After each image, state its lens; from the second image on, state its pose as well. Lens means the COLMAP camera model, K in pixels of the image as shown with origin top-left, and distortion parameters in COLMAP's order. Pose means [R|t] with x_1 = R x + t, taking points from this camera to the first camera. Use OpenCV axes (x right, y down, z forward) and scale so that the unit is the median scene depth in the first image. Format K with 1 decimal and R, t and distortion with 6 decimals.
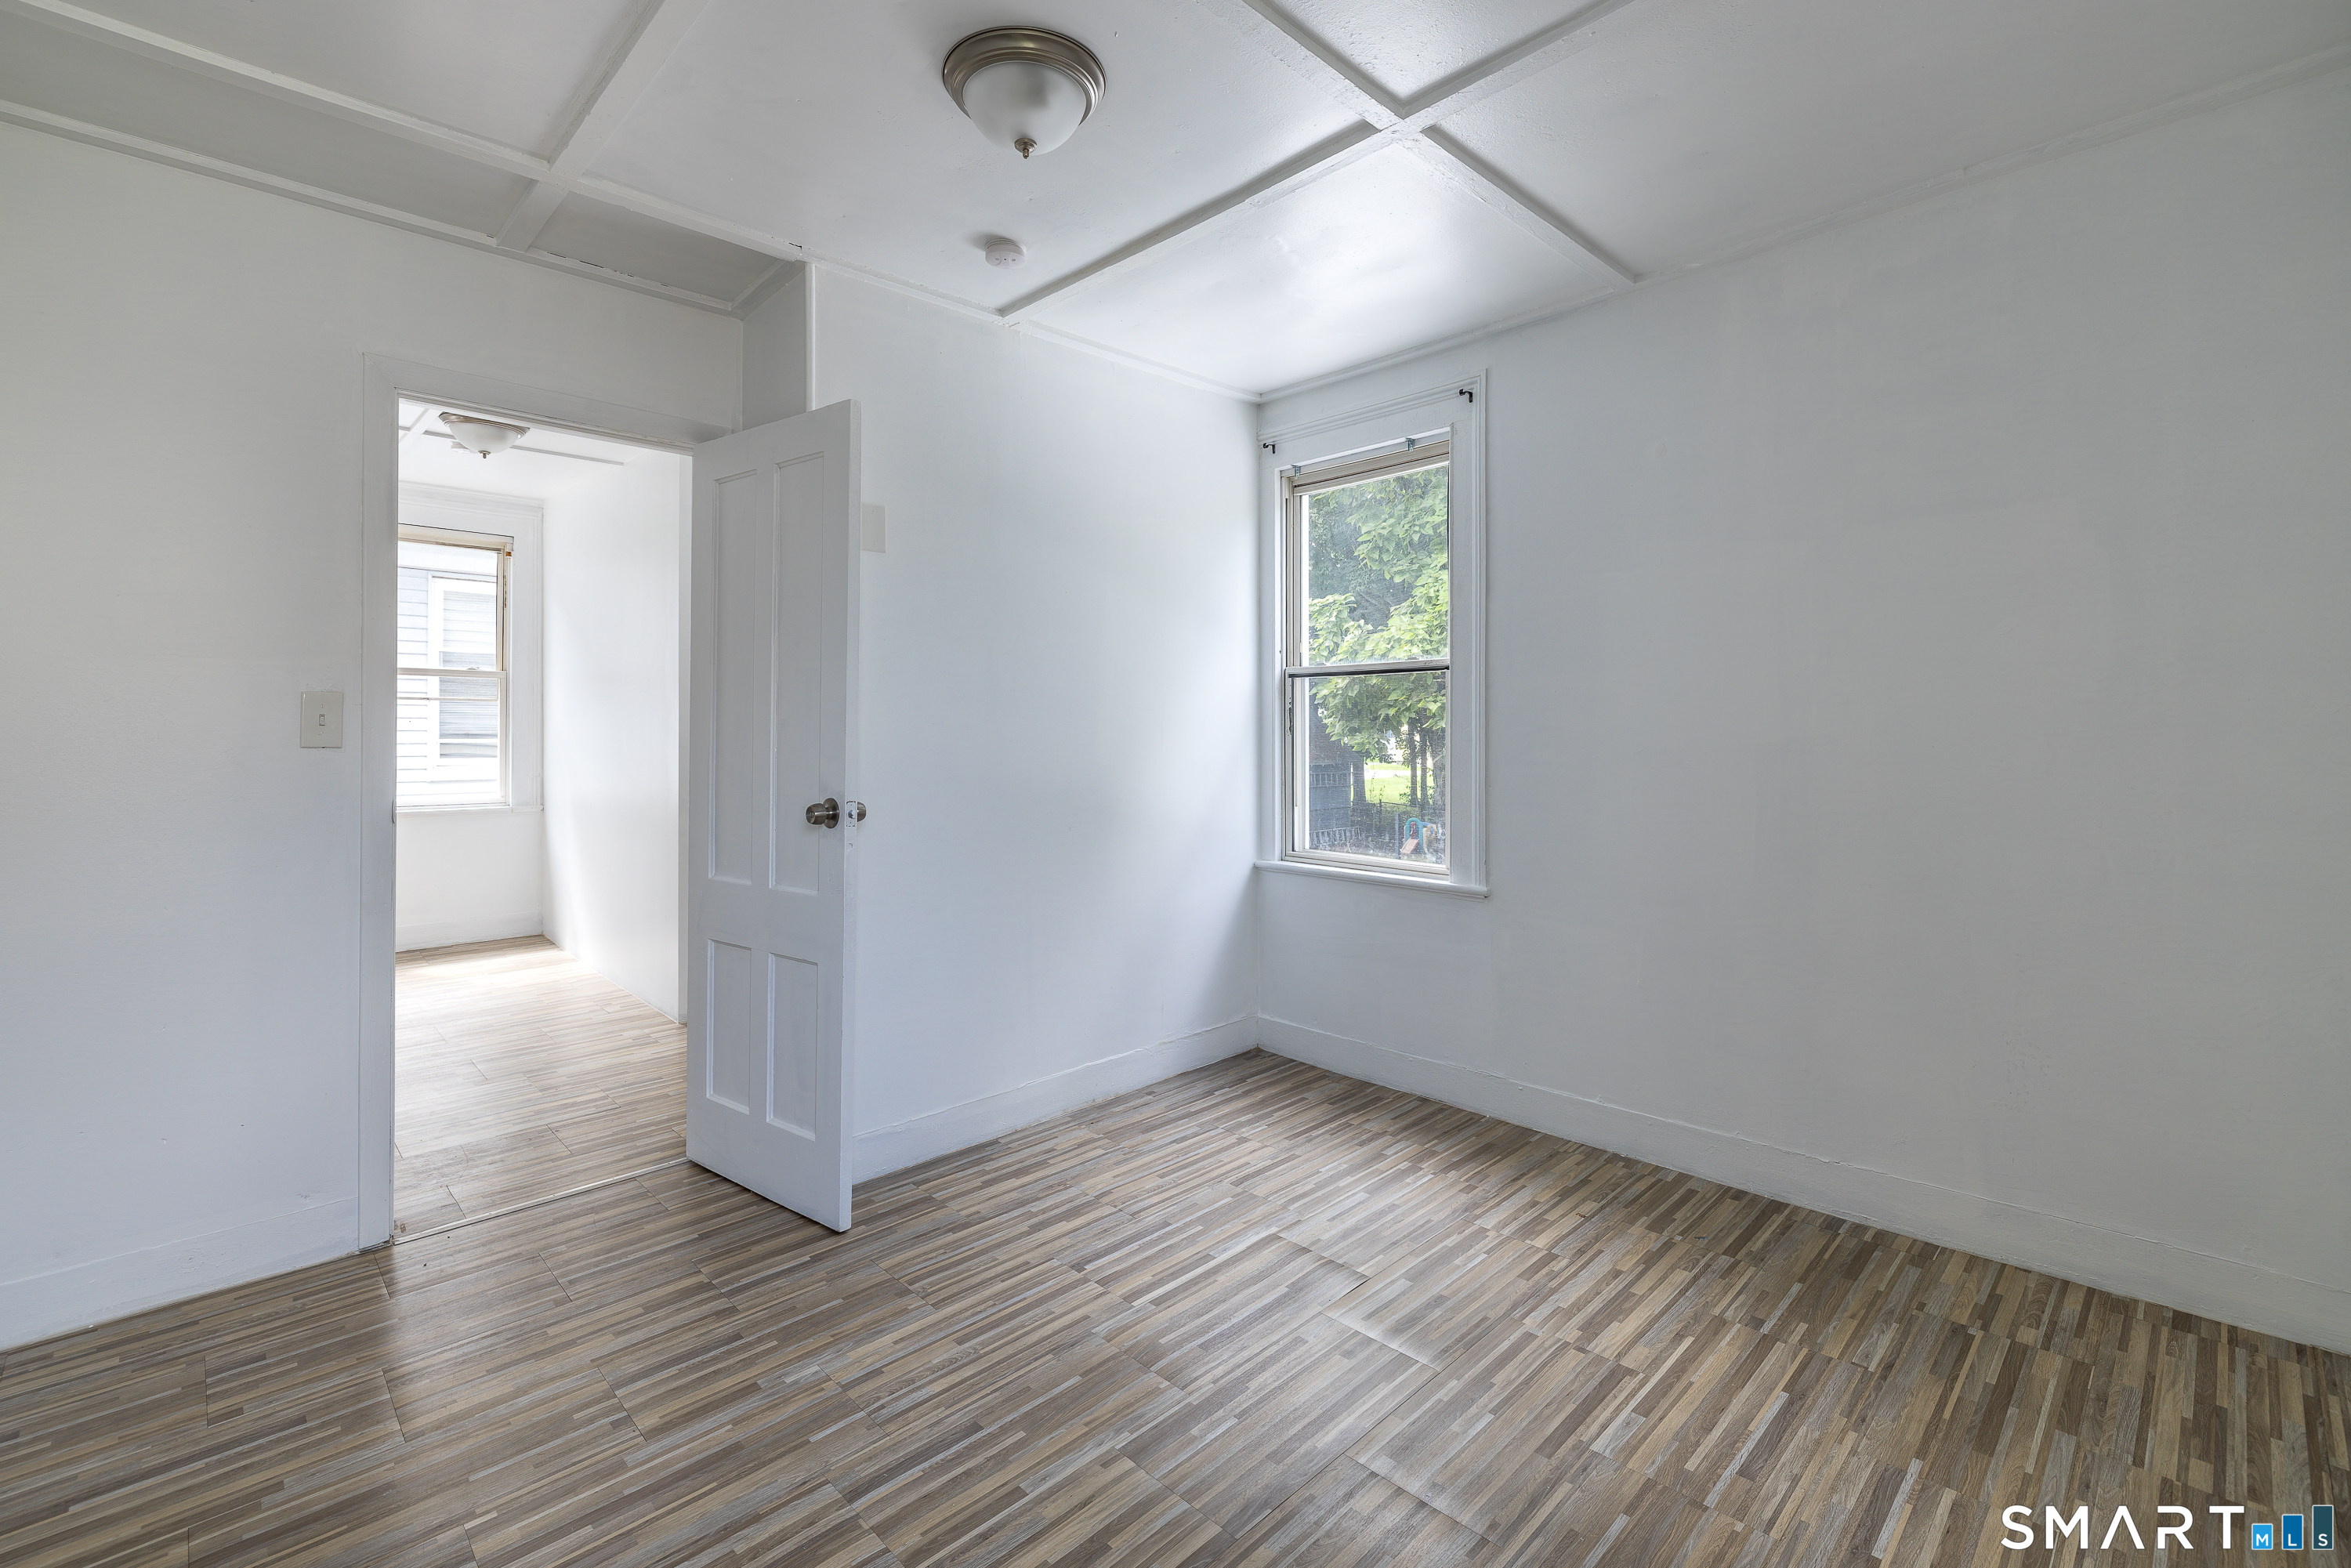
lens RADIAL K [[1024.1, 0, 1171.2], [0, 1024.1, 779.5], [0, 0, 1]] dist [0.000456, 0.000198]
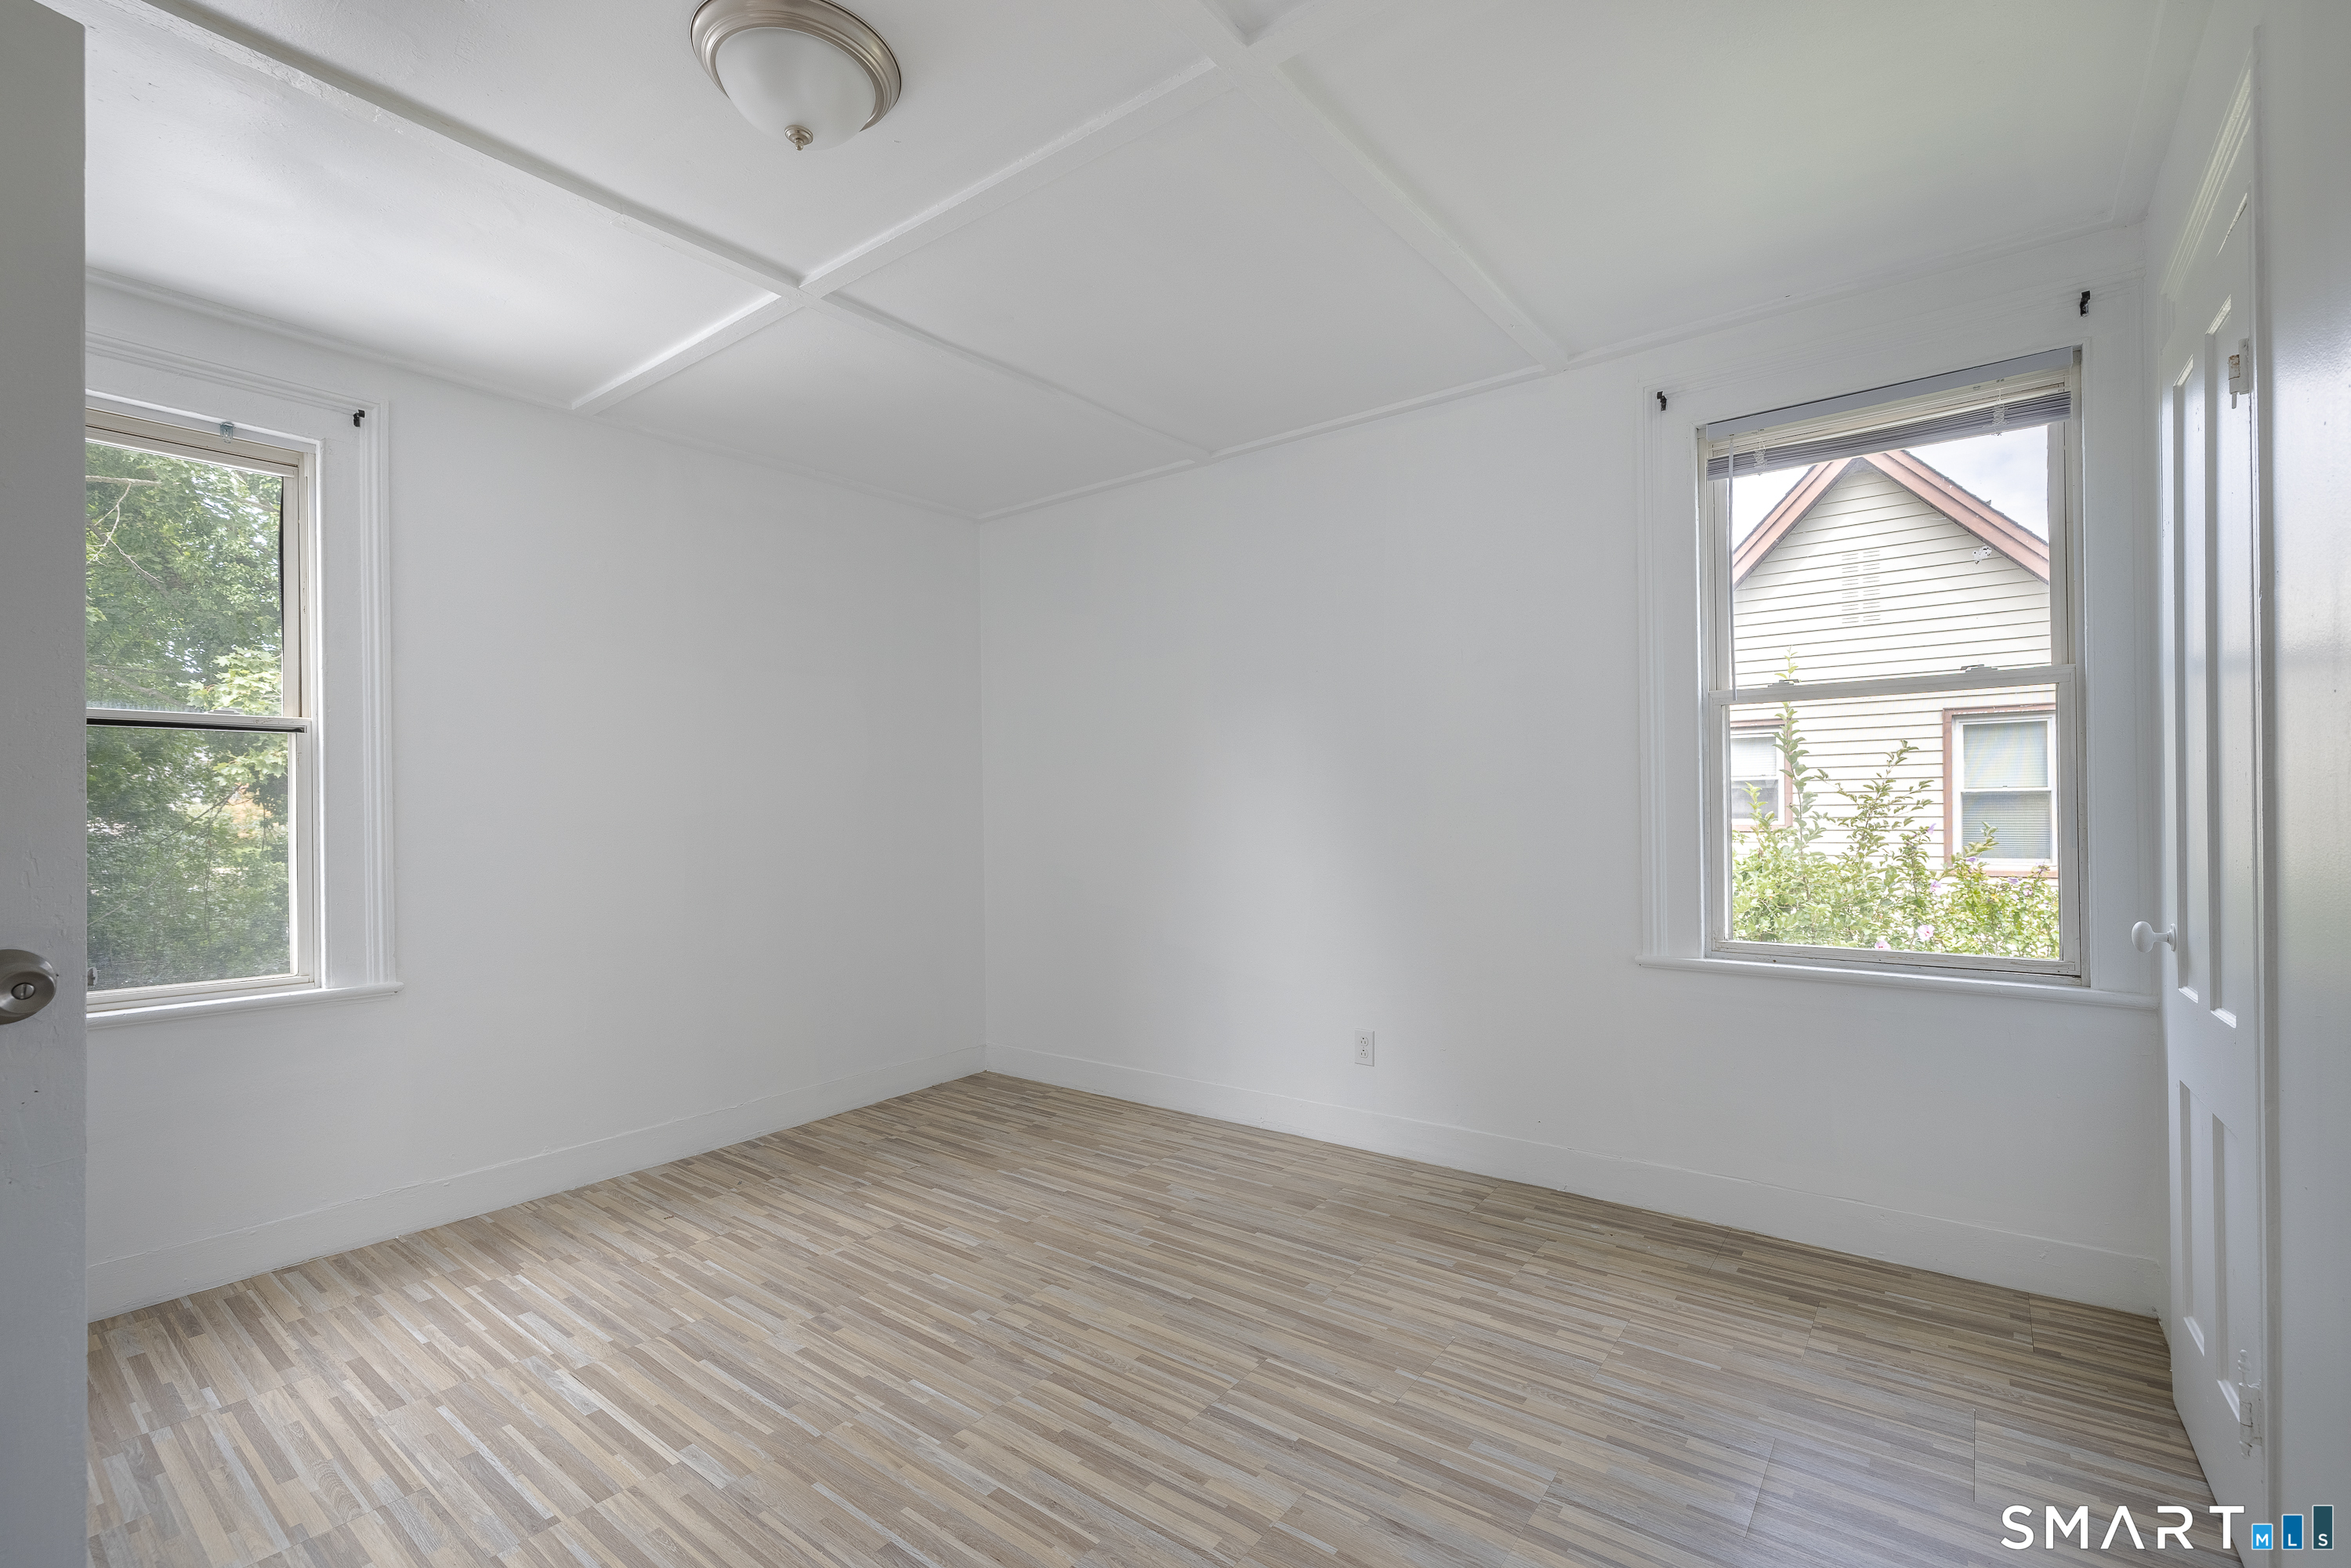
lens RADIAL K [[1024.1, 0, 1170.3], [0, 1024.1, 785.7], [0, 0, 1]] dist [0.000456, 0.000198]
pose [[-0.135230, 0.031778, 0.990305, -0.816680], [0.054383, 0.998217, -0.024606, 0.025737], [-0.989321, 0.050529, -0.136717, 0.641441]]
